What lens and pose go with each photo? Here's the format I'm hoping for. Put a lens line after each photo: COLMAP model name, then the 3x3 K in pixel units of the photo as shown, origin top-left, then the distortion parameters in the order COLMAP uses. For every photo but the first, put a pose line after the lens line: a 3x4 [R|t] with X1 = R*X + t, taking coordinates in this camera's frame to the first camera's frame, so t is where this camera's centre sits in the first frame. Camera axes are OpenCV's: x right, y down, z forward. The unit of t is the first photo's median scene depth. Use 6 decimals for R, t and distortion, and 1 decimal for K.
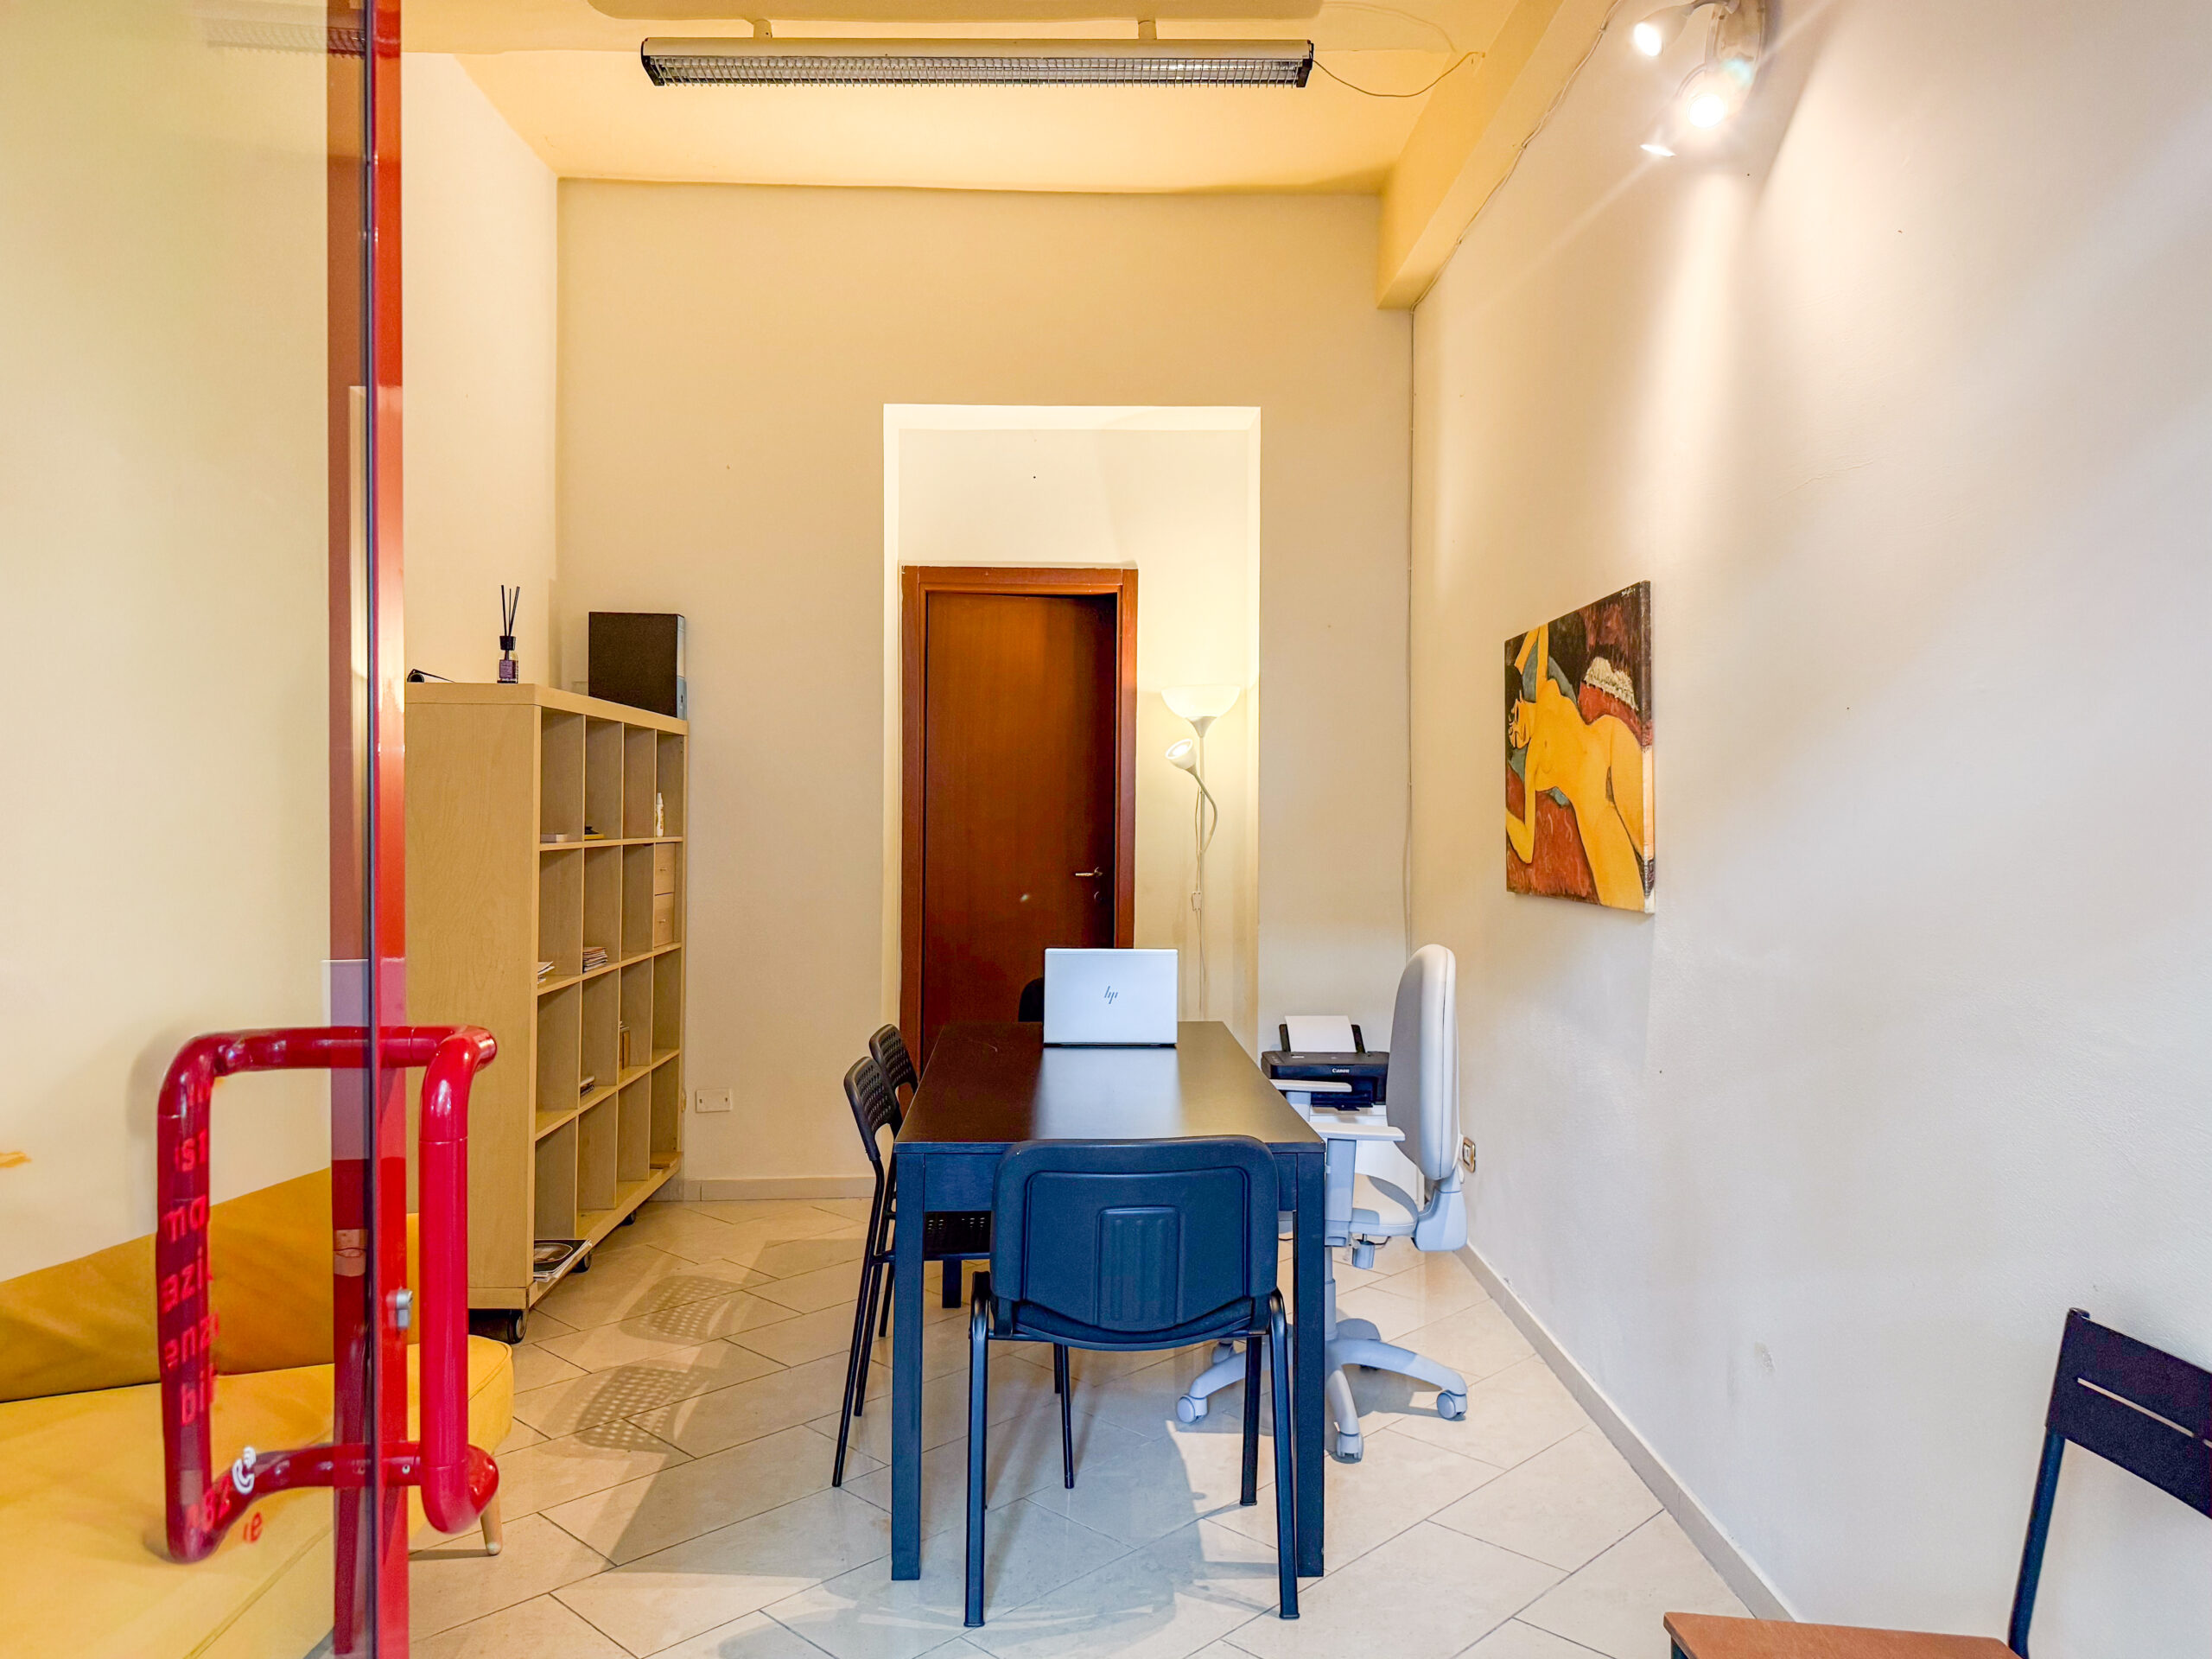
lens RADIAL K [[1609.3, 0, 1097.3], [0, 1609.3, 812.2], [0, 0, 1]] dist [0.078508, -0.092550]
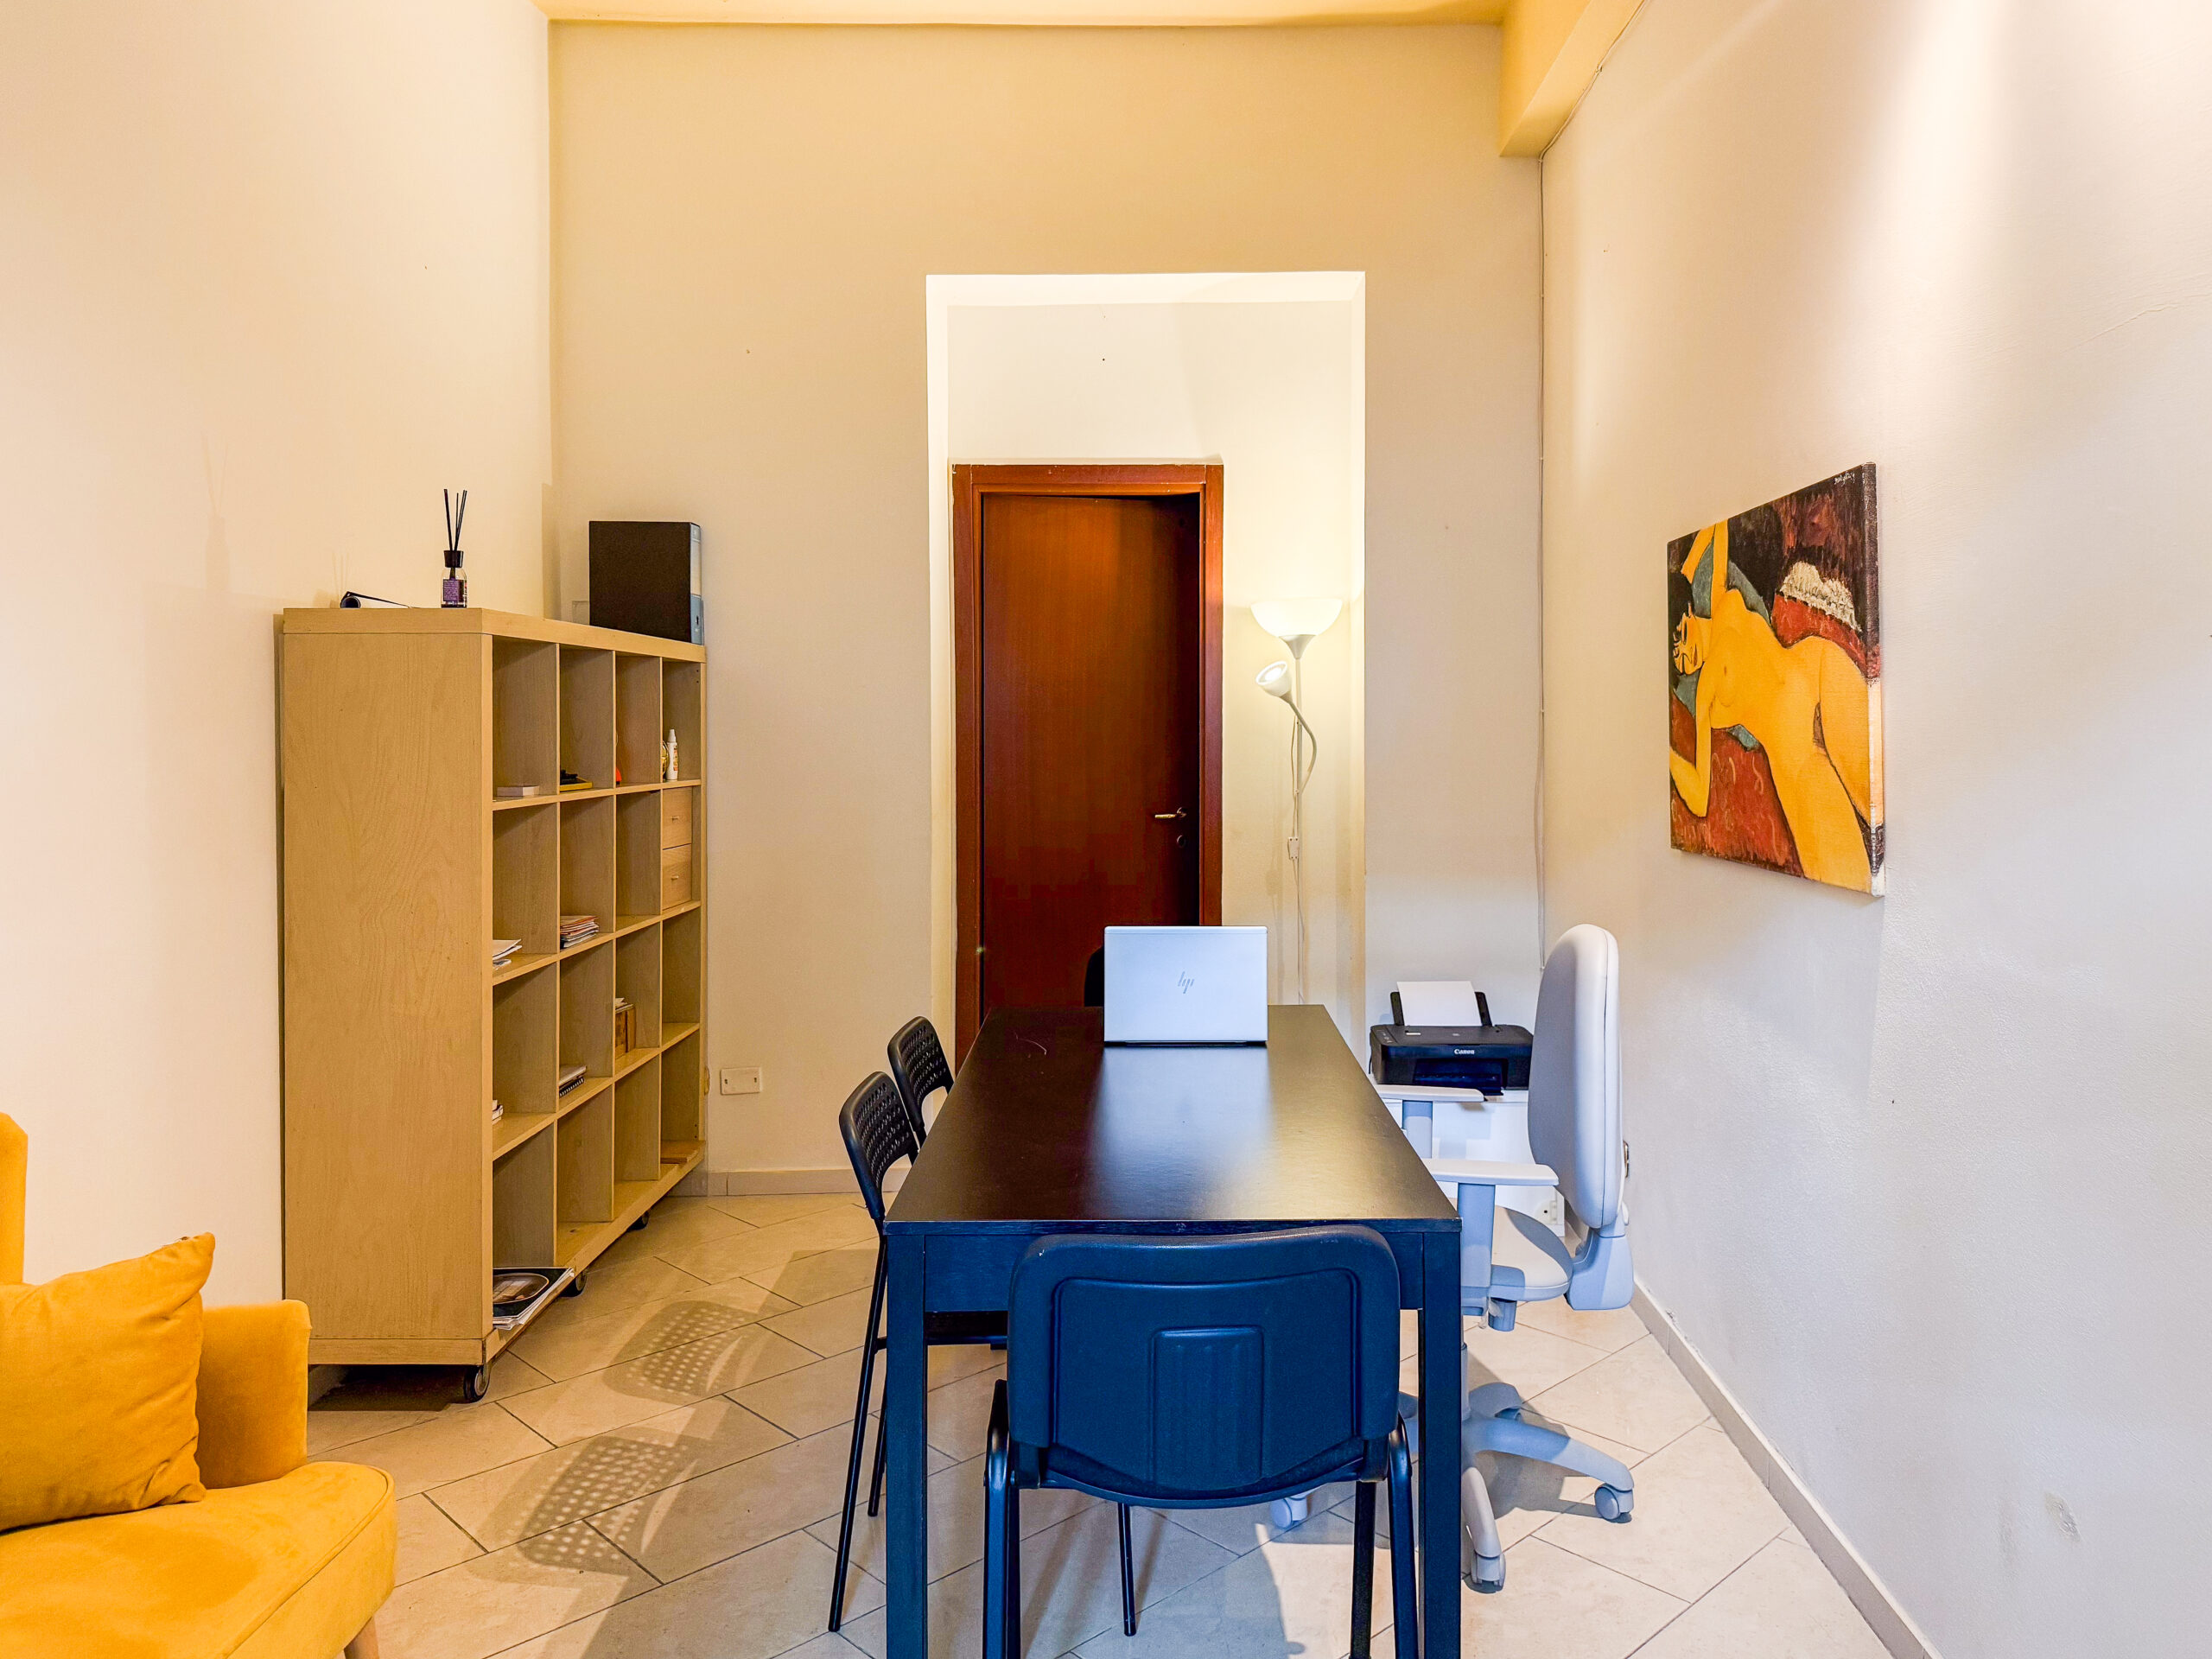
lens RADIAL K [[1609.3, 0, 1158.8], [0, 1609.3, 746.6], [0, 0, 1]] dist [0.078508, -0.092550]
pose [[0.999643, -0.008207, -0.025443, 0.016298], [0.008628, 0.999827, 0.016475, -0.019569], [0.025304, -0.016688, 0.999541, 0.181636]]
